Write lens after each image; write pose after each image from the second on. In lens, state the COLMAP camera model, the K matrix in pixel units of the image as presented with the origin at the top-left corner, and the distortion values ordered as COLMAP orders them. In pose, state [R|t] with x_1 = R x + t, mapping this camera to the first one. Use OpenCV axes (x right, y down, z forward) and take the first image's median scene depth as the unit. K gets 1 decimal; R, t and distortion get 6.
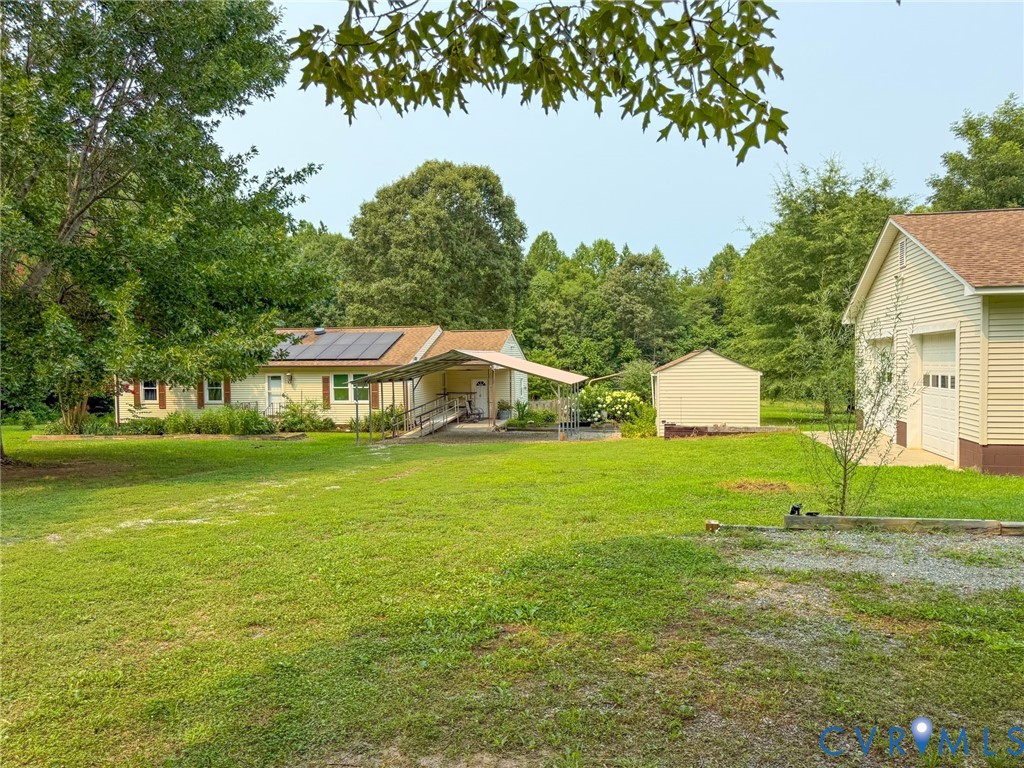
lens RADIAL K [[725.9, 0, 512.0], [0, 725.9, 384.0], [0, 0, 1]] dist [-0.000495, -0.007264]
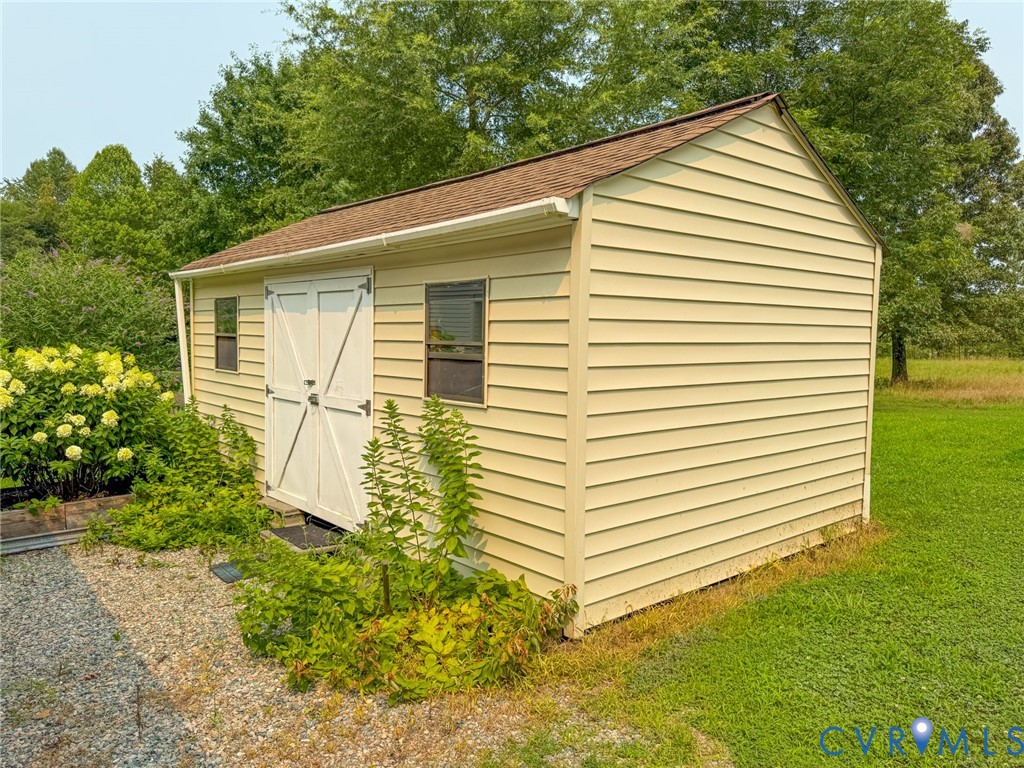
lens RADIAL K [[725.9, 0, 512.0], [0, 725.9, 384.0], [0, 0, 1]] dist [-0.000495, -0.007264]
pose [[0.615088, -0.040017, 0.787442, 0.065591], [0.013747, 0.999104, 0.040035, 0.014135], [-0.788338, -0.013800, 0.615087, 0.779288]]
